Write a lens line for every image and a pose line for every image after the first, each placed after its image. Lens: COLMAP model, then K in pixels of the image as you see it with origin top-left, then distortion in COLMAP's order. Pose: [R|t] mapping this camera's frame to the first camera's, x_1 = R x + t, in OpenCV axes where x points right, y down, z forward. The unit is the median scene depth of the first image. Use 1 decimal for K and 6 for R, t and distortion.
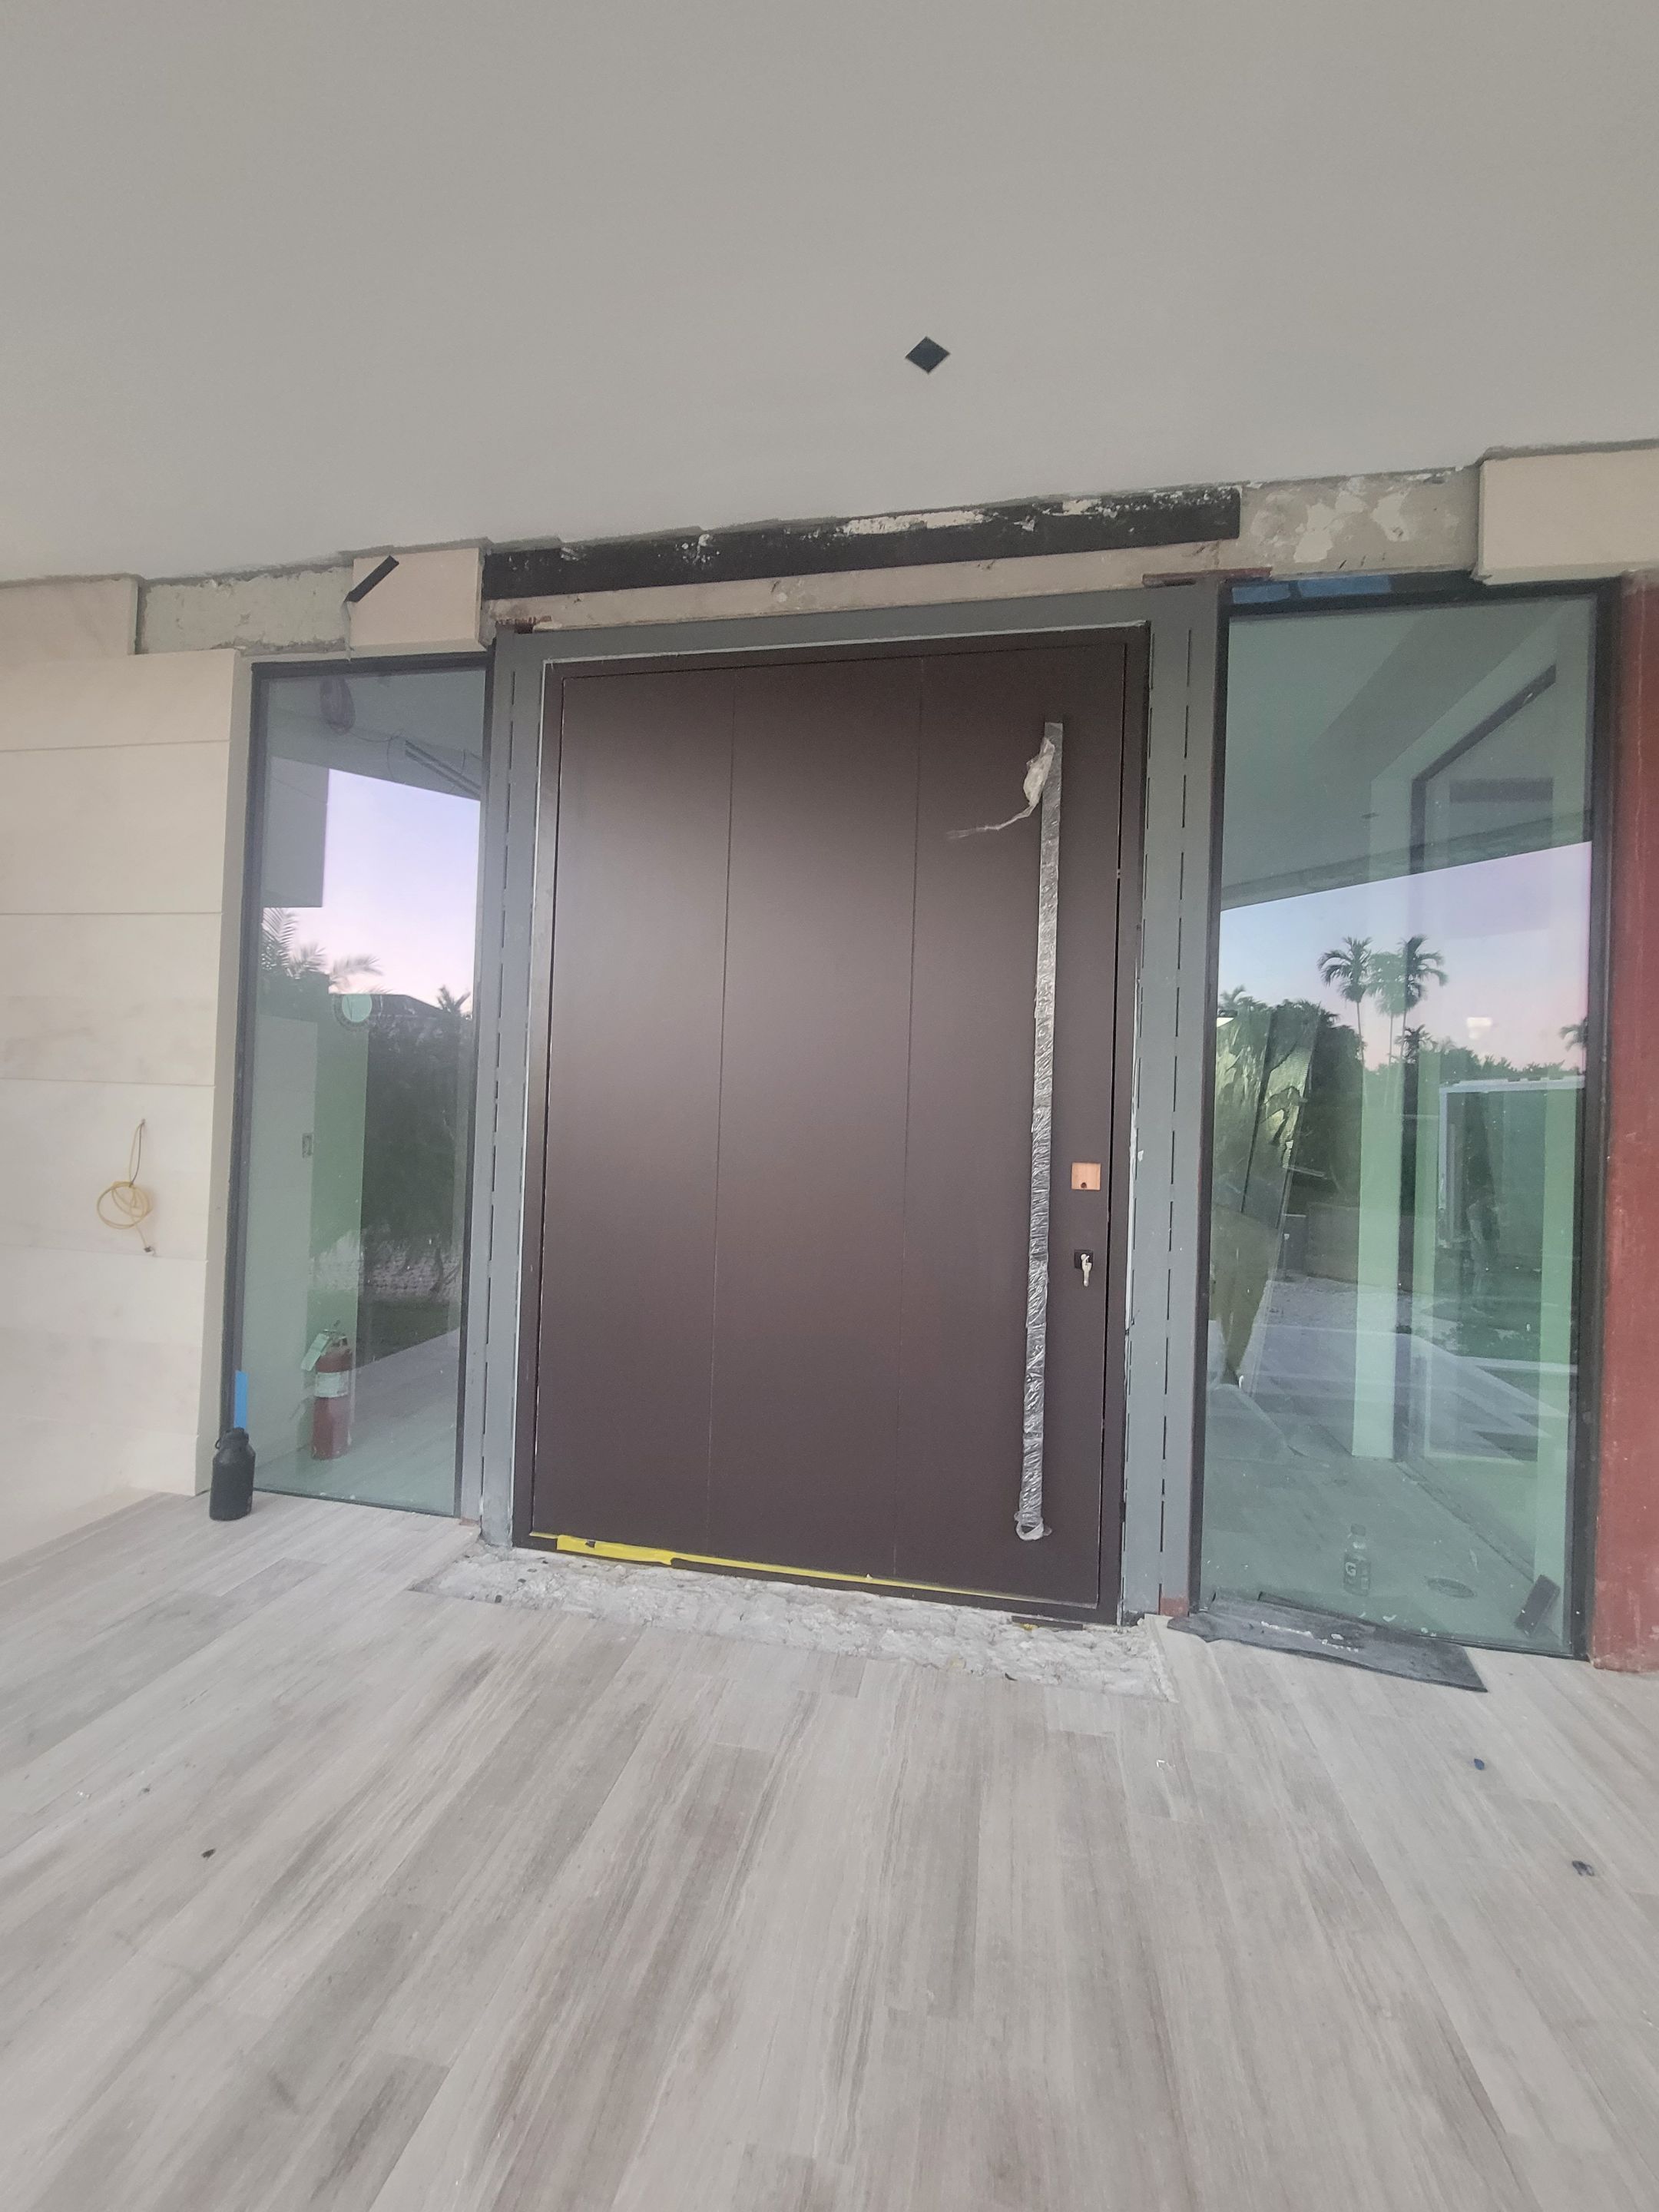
lens RADIAL K [[906.2, 0, 832.9], [0, 906.2, 1103.1], [0, 0, 1]] dist [-0.001950, -0.001128]
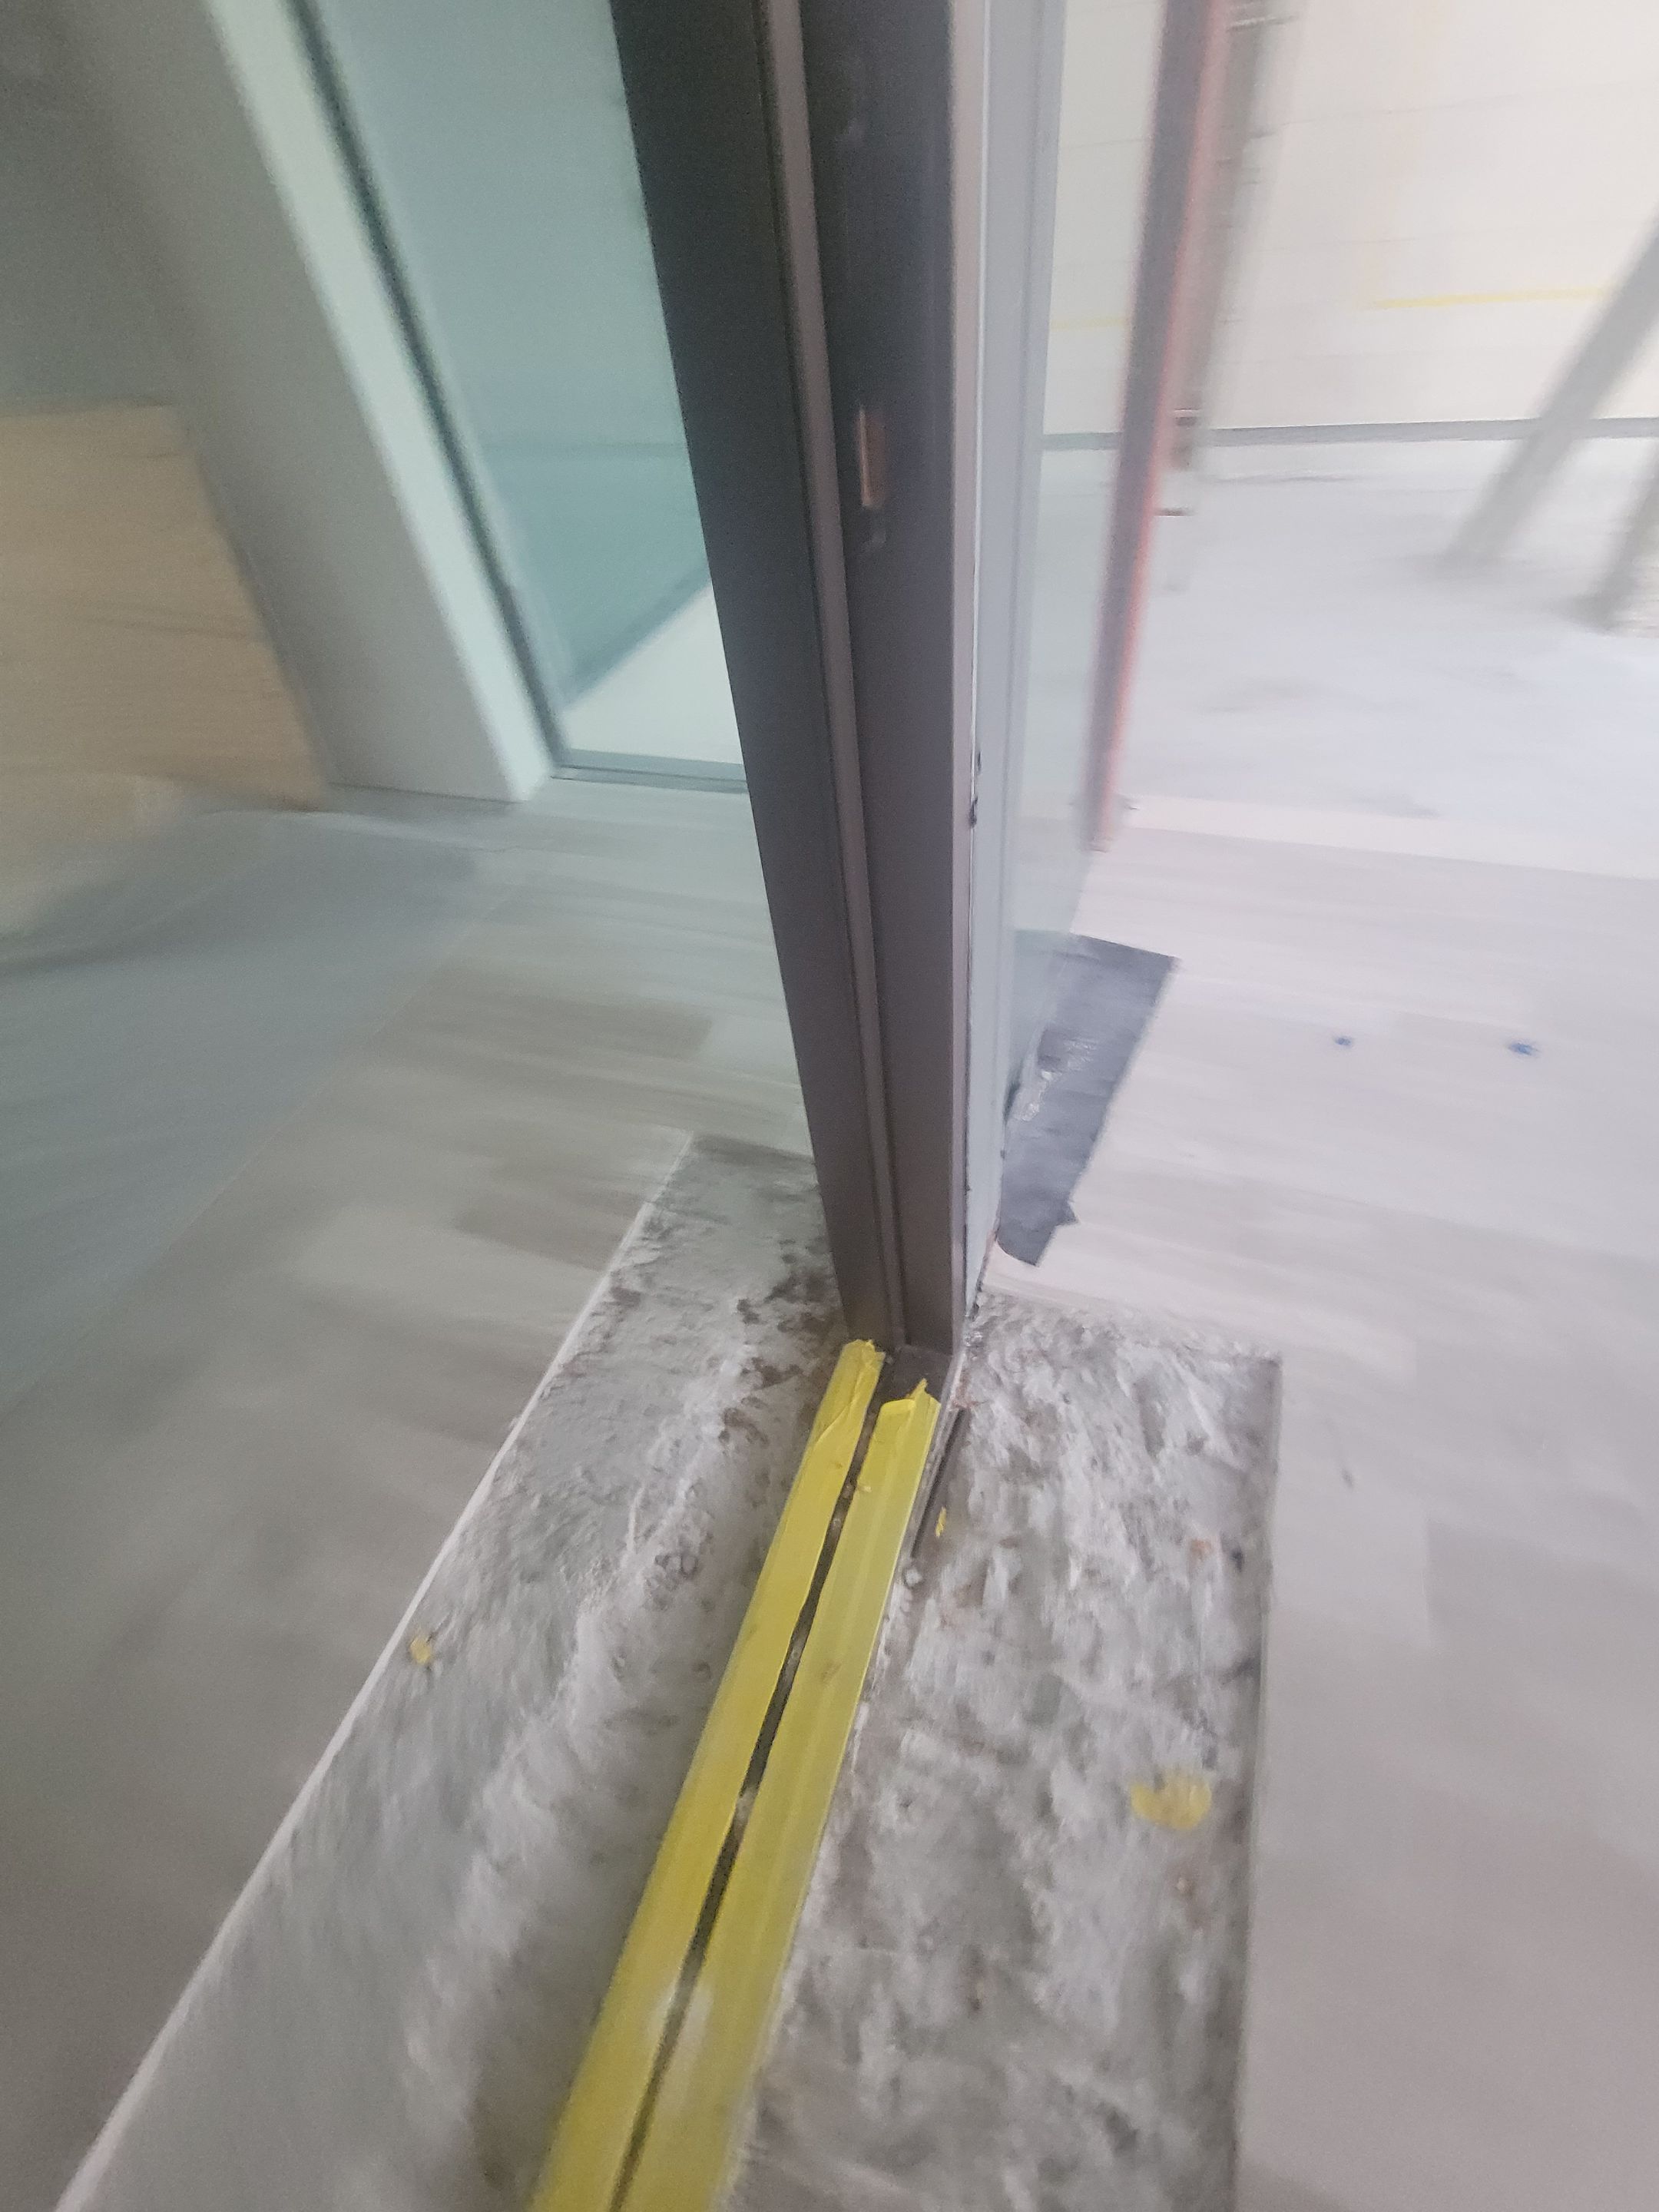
lens RADIAL K [[906.4, 0, 829.5], [0, 906.4, 1106.0], [0, 0, 1]] dist [-0.003722, -0.000950]
pose [[0.157301, -0.775752, 0.611118, 0.098536], [0.094347, 0.627796, 0.772639, 0.100177], [-0.983034, -0.063879, 0.171943, 0.999294]]
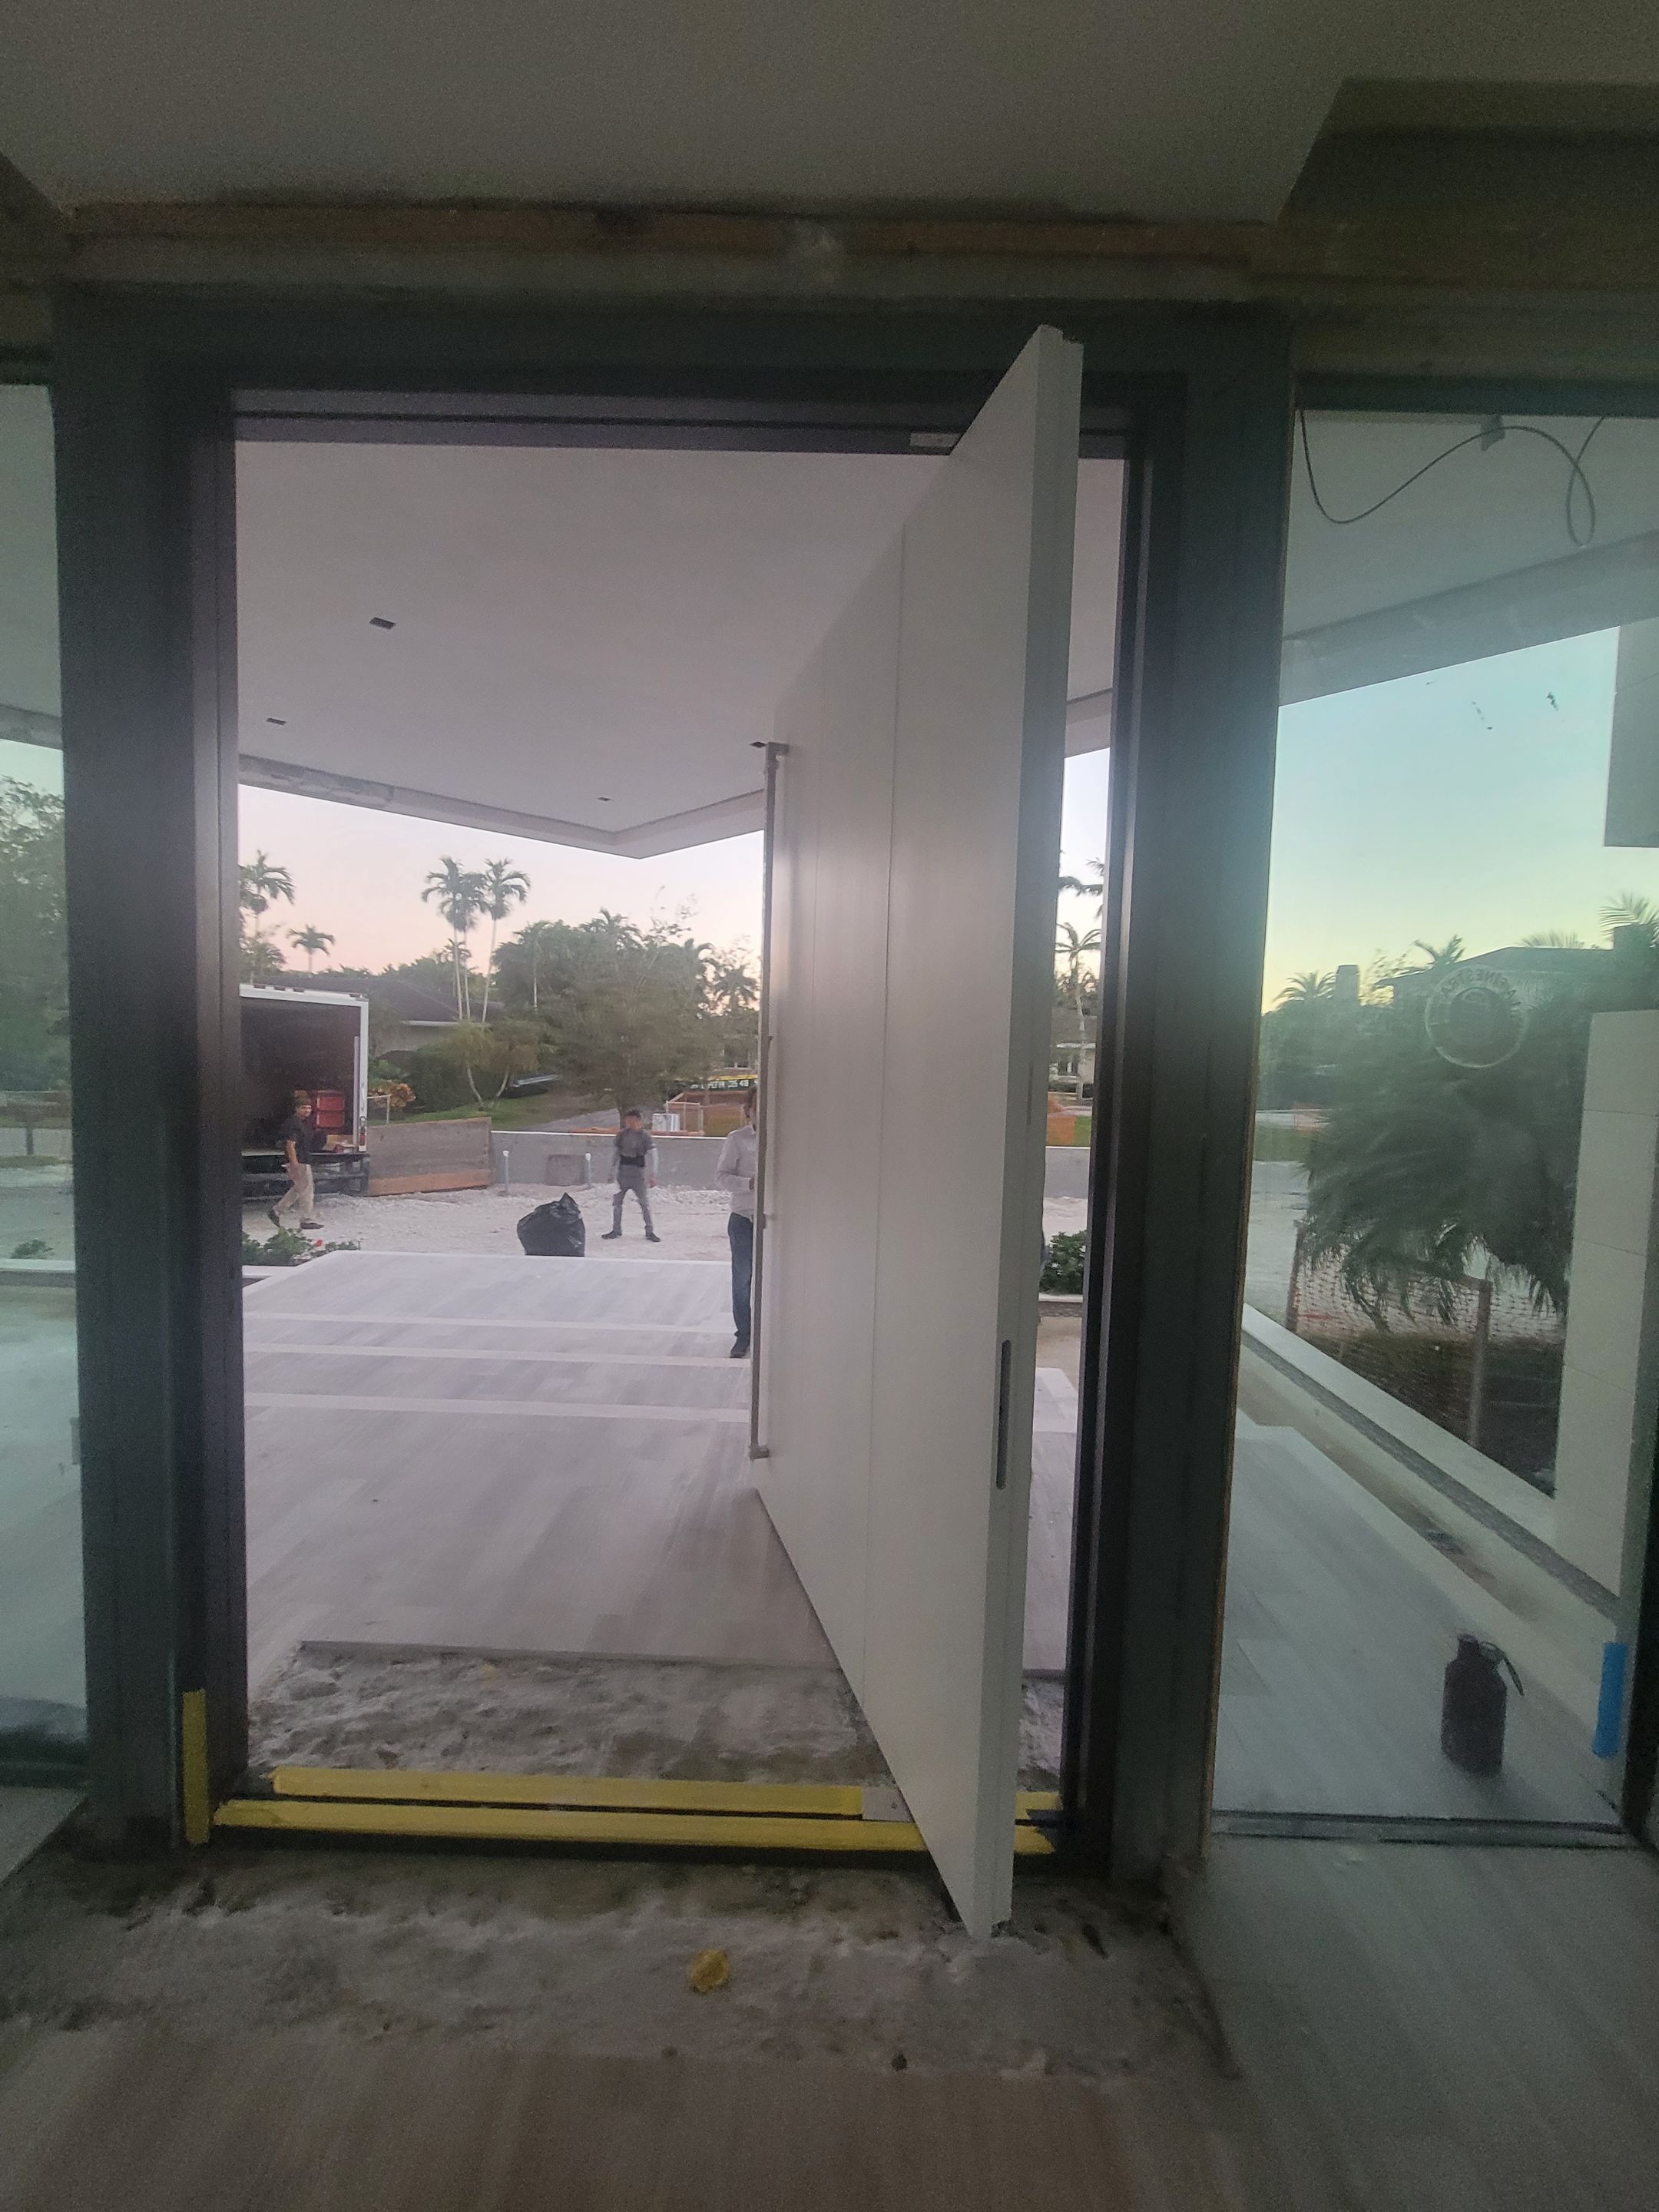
lens RADIAL K [[903.9, 0, 833.2], [0, 903.9, 1099.3], [0, 0, 1]] dist [0.013581, -0.011749]
pose [[-0.984108, -0.053091, -0.169449, -0.028166], [-0.060941, 0.997280, 0.041459, -0.064538], [0.166787, 0.051127, -0.984667, 1.820032]]
